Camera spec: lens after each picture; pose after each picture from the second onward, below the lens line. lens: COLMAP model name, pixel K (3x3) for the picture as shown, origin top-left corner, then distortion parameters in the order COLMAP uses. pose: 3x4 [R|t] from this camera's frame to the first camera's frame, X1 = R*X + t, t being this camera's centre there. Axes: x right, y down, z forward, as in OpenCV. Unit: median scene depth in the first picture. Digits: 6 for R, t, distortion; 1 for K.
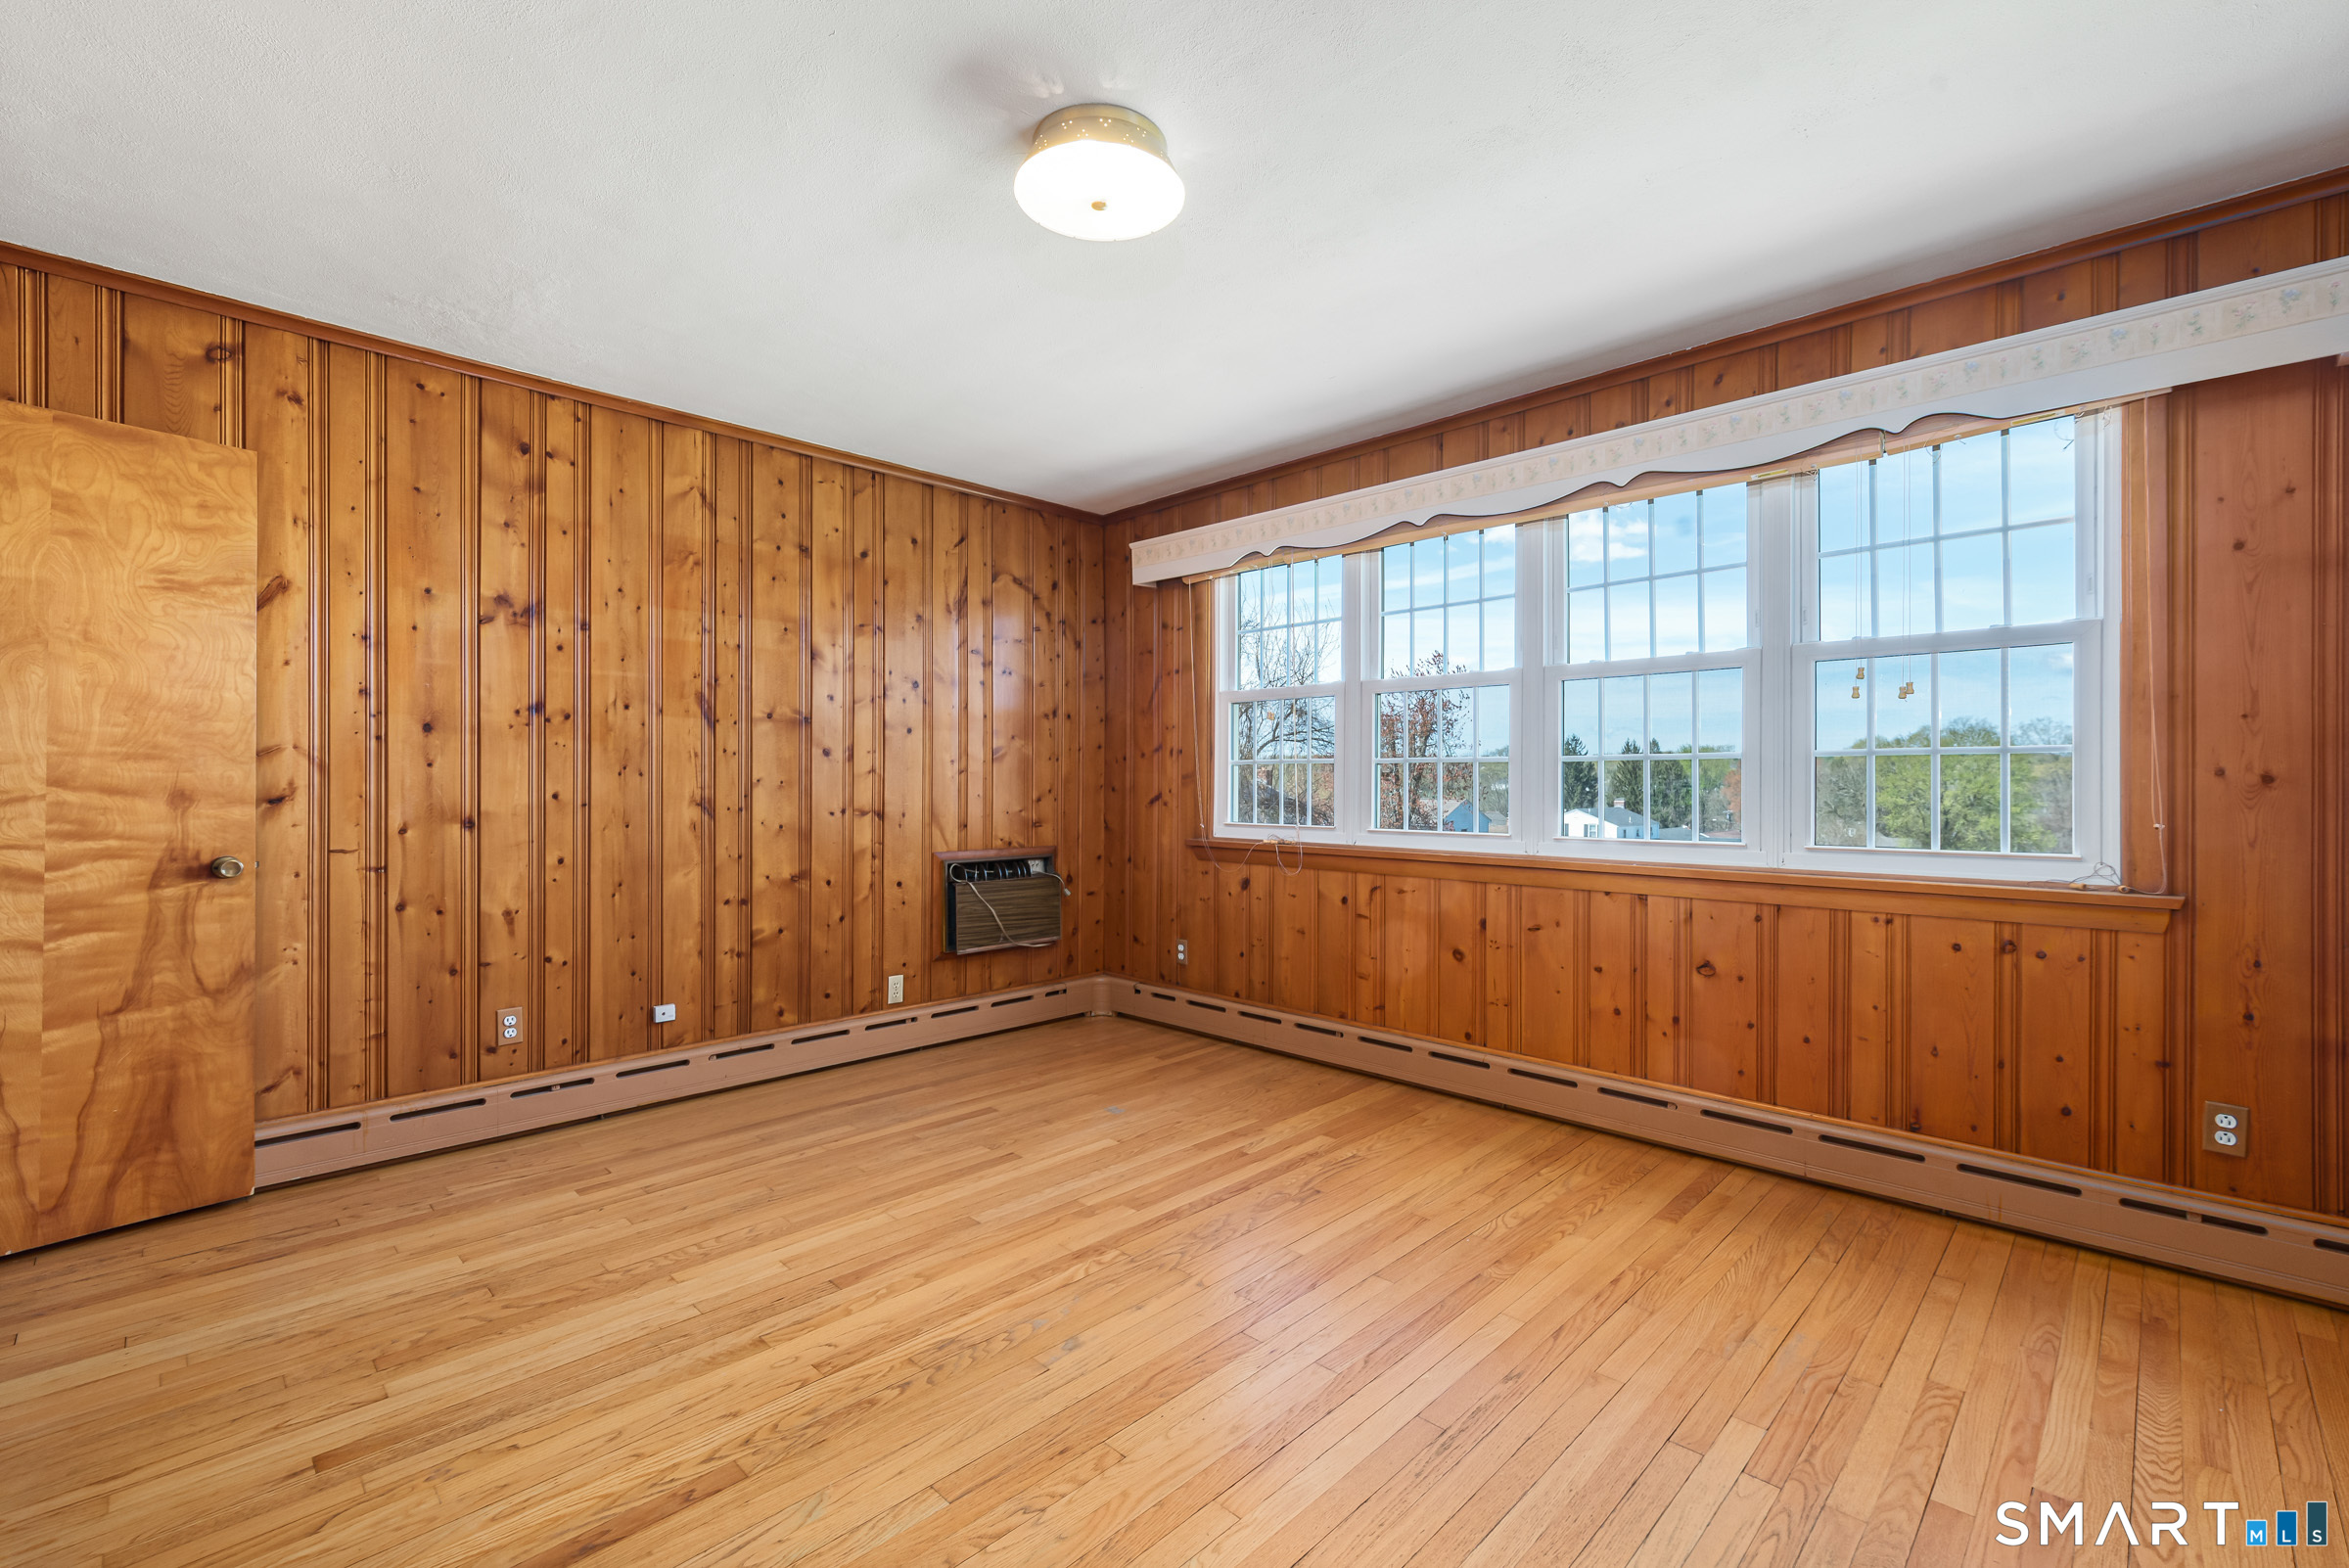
lens RADIAL K [[1034.1, 0, 1170.0], [0, 1034.1, 777.3], [0, 0, 1]] dist [0.000513, -0.000060]
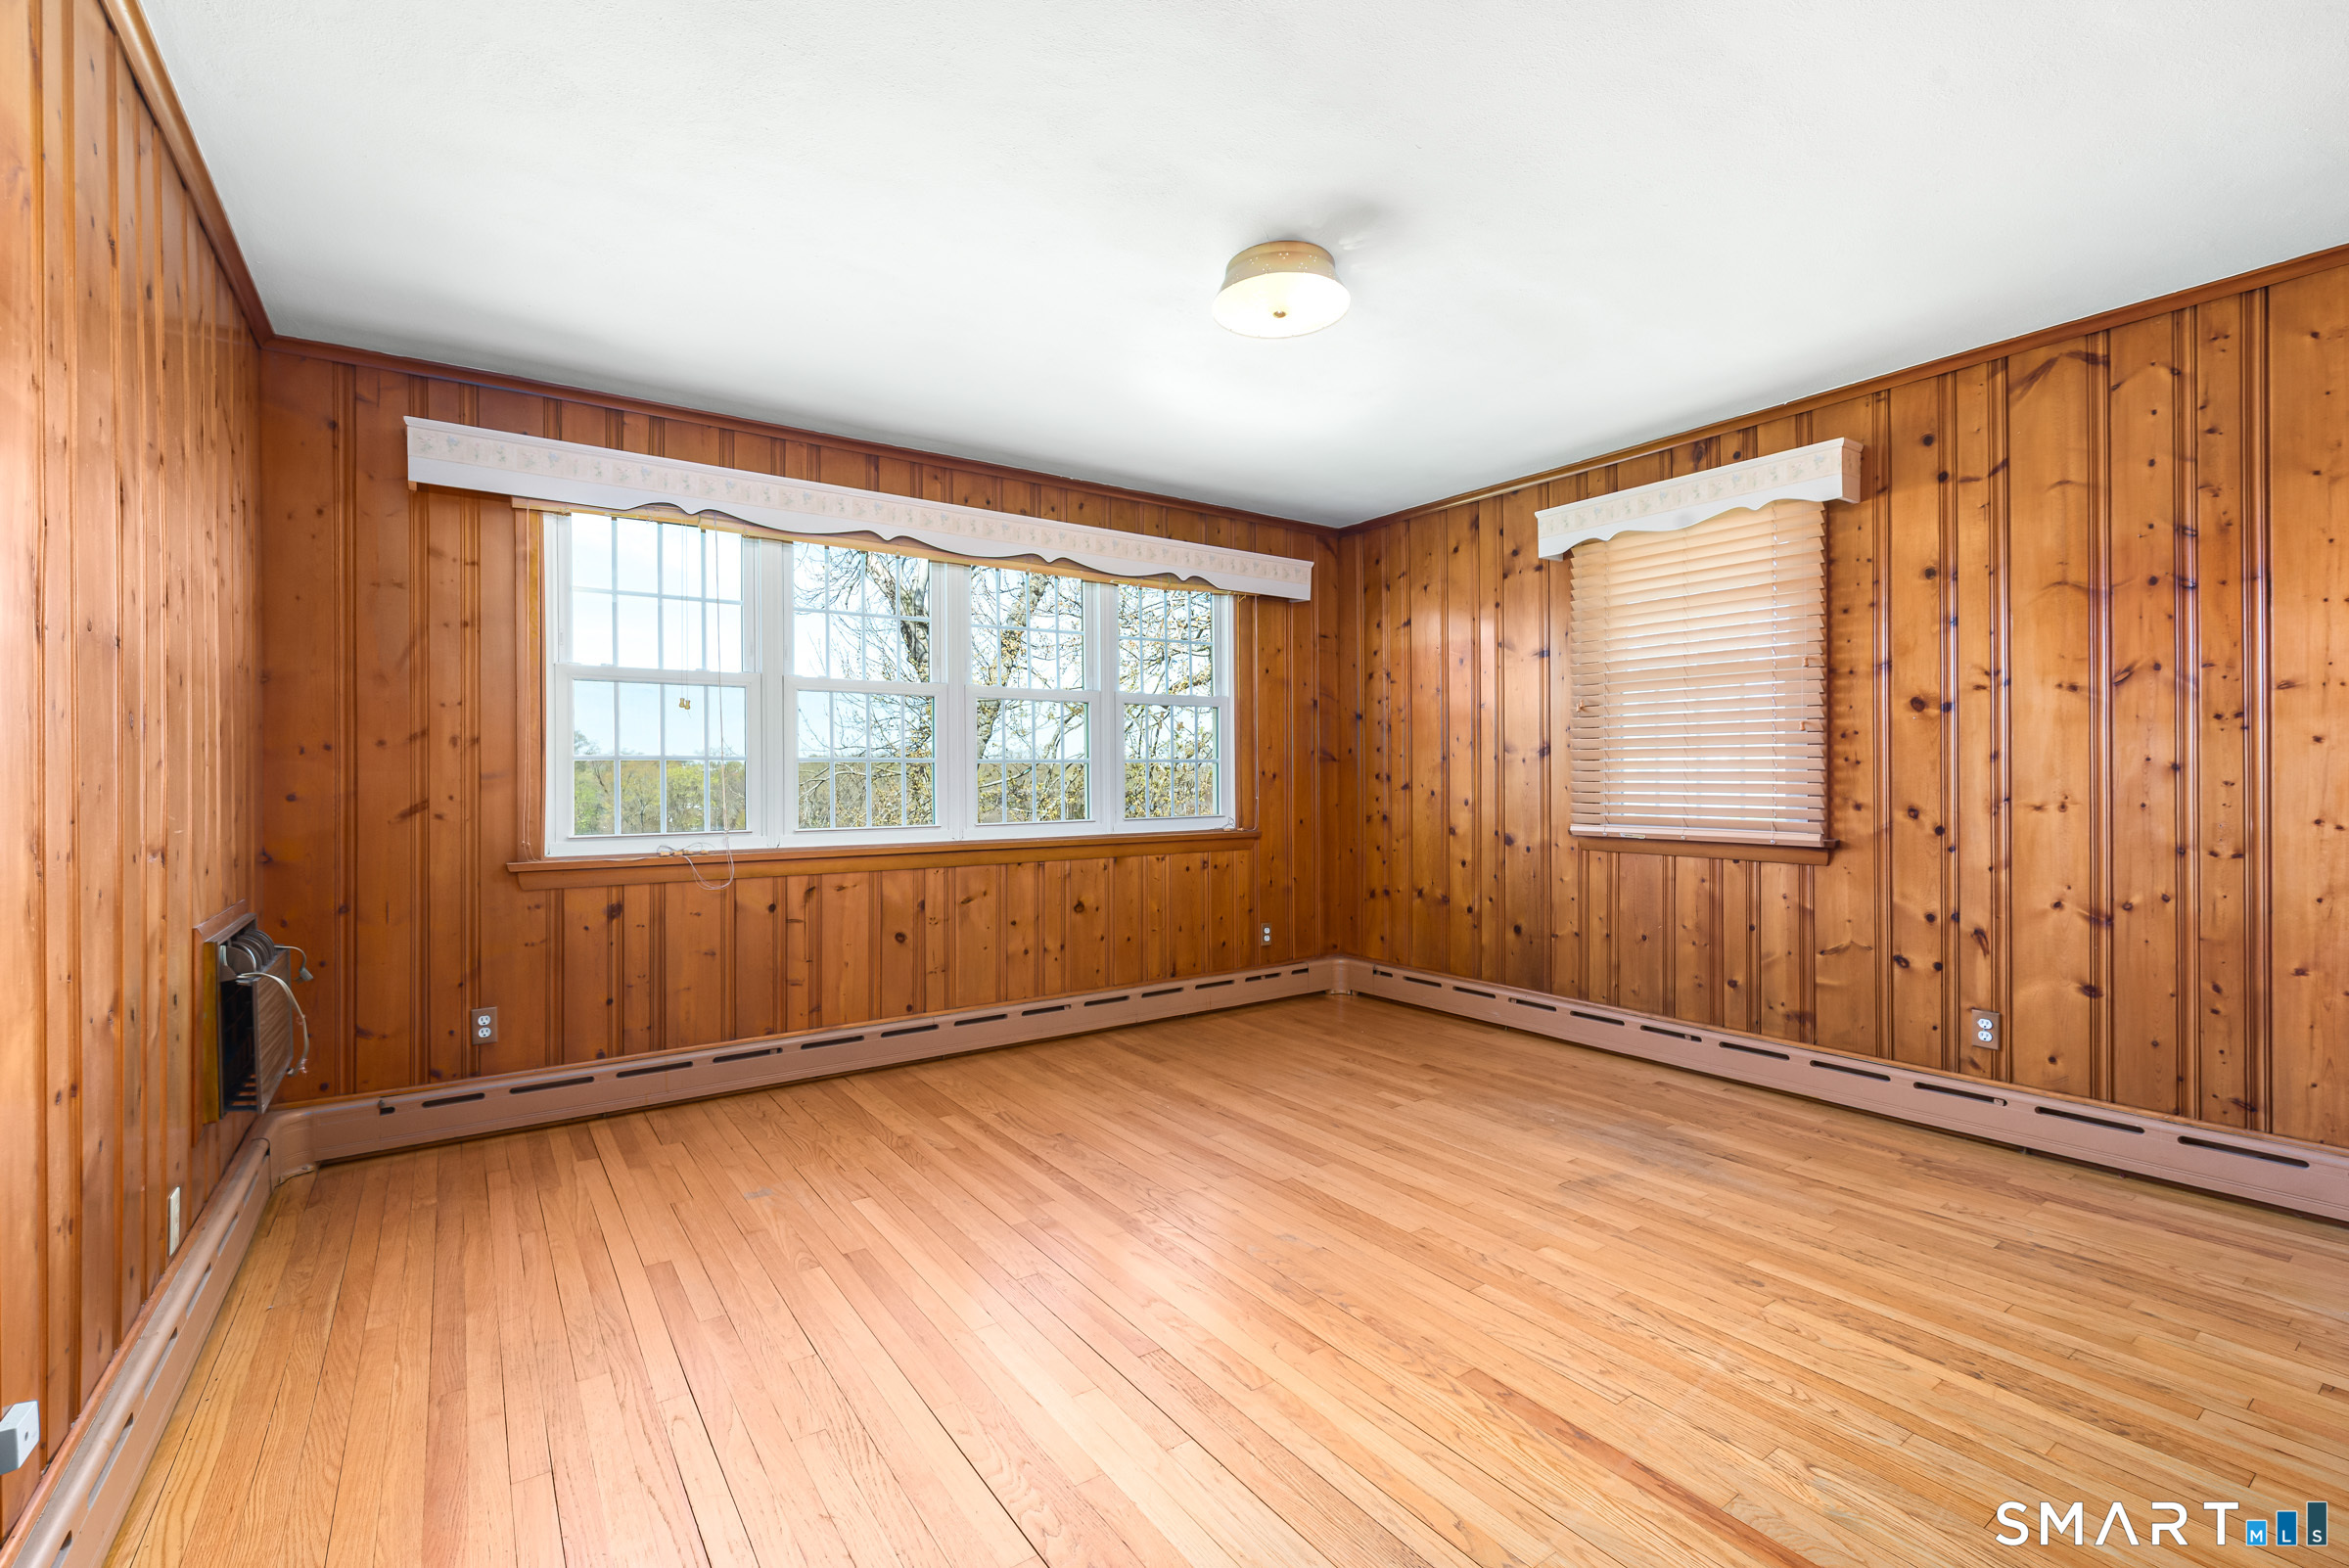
lens RADIAL K [[1034.1, 0, 1170.0], [0, 1034.1, 777.3], [0, 0, 1]] dist [0.000513, -0.000060]
pose [[0.162729, -0.000662, 0.986670, -0.803327], [0.003393, 0.999994, 0.000112, 0.002616], [-0.986665, 0.003329, 0.162731, 0.569465]]
